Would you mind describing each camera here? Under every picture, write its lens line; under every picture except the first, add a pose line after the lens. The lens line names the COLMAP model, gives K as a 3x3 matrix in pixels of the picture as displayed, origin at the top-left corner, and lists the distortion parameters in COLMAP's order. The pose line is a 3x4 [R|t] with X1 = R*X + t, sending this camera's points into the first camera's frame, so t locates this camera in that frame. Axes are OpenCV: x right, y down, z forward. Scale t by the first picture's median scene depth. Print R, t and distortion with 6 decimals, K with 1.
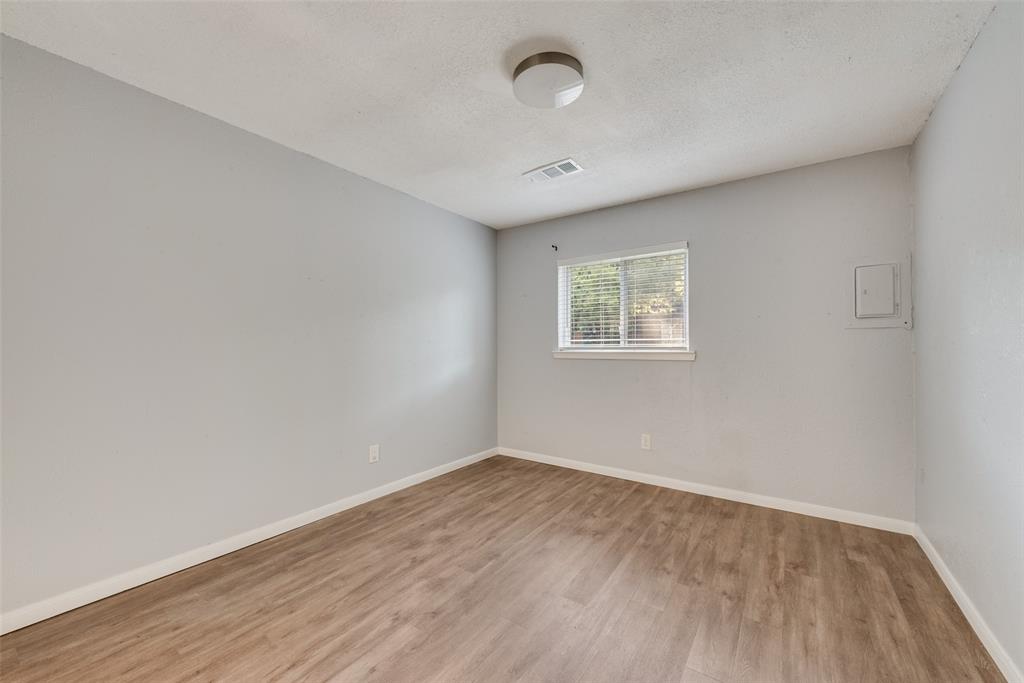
lens RADIAL K [[397.9, 0, 513.1], [0, 397.9, 347.0], [0, 0, 1]] dist [0.000360, -0.000001]
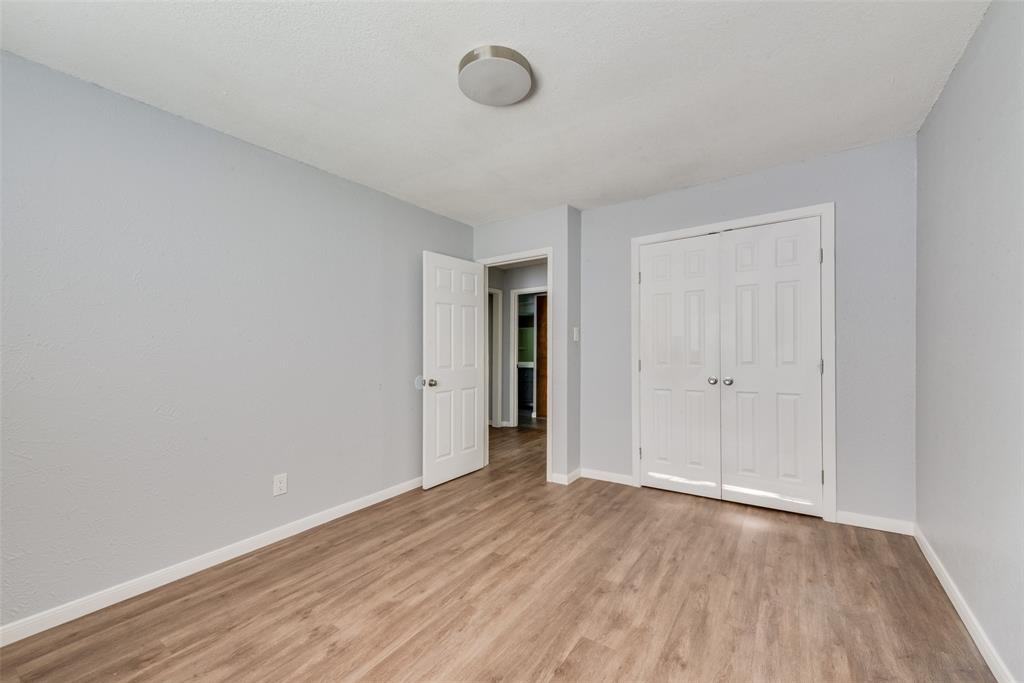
lens RADIAL K [[397.9, 0, 513.1], [0, 397.9, 347.0], [0, 0, 1]] dist [0.000360, -0.000001]
pose [[-0.999866, 0.016101, 0.002888, 0.029403], [0.016092, 0.999866, -0.003157, -0.006242], [-0.002938, -0.003110, -0.999991, 1.907397]]
